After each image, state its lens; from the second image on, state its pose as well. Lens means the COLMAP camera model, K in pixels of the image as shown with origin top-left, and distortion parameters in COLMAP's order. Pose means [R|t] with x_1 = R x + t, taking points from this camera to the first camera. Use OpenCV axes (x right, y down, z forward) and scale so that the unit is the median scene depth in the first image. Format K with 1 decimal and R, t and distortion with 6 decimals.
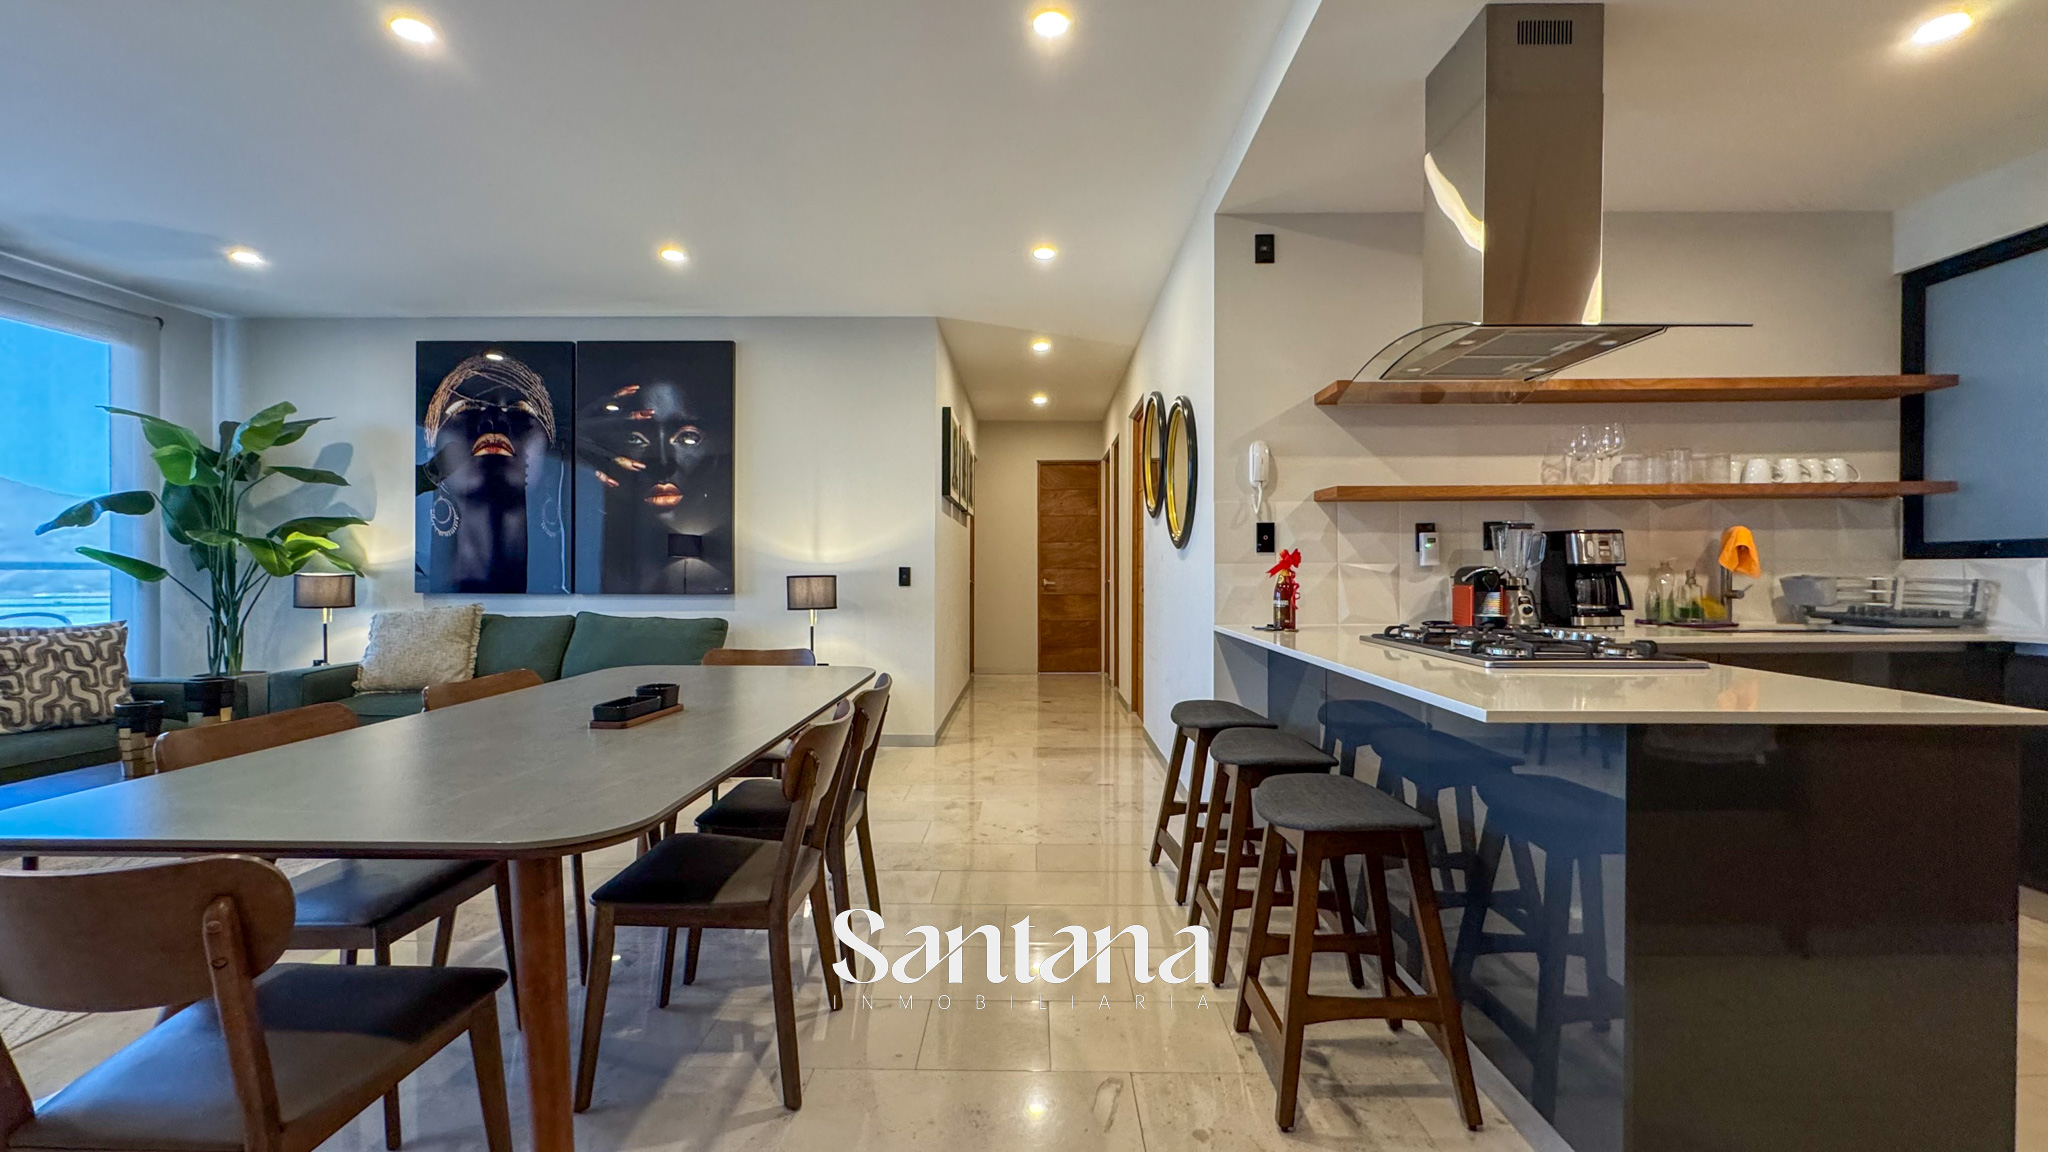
lens RADIAL K [[818.0, 0, 1024.9], [0, 818.0, 574.2], [0, 0, 1]] dist [-0.002430, 0.000122]
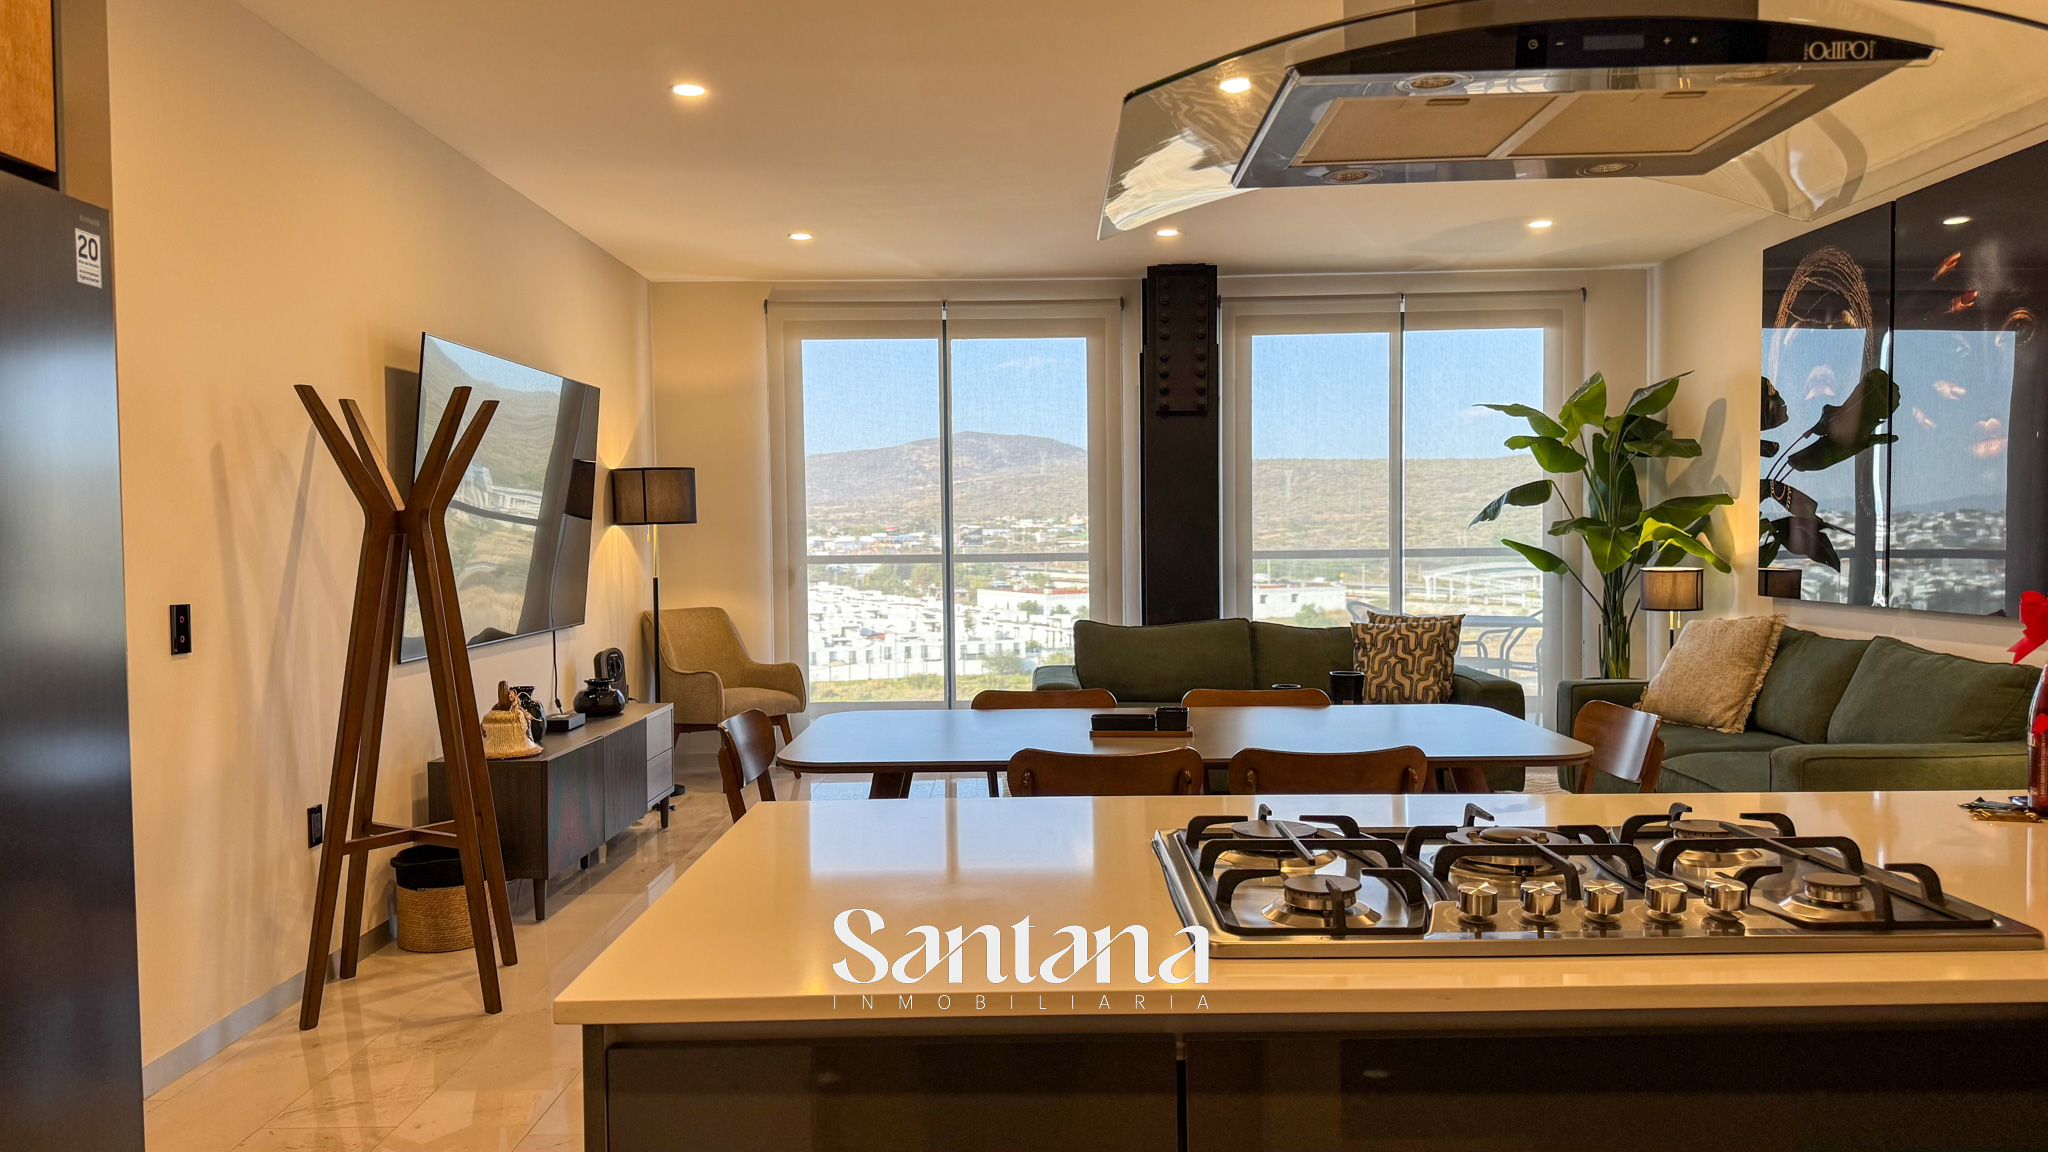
lens RADIAL K [[1442.2, 0, 1031.1], [0, 1442.2, 578.4], [0, 0, 1]] dist [0.054792, -0.057334]
pose [[0.011486, 0.027139, -0.999566, 0.572526], [0.005257, 0.999616, 0.027200, -0.032688], [0.999920, -0.005567, 0.011339, 0.340196]]
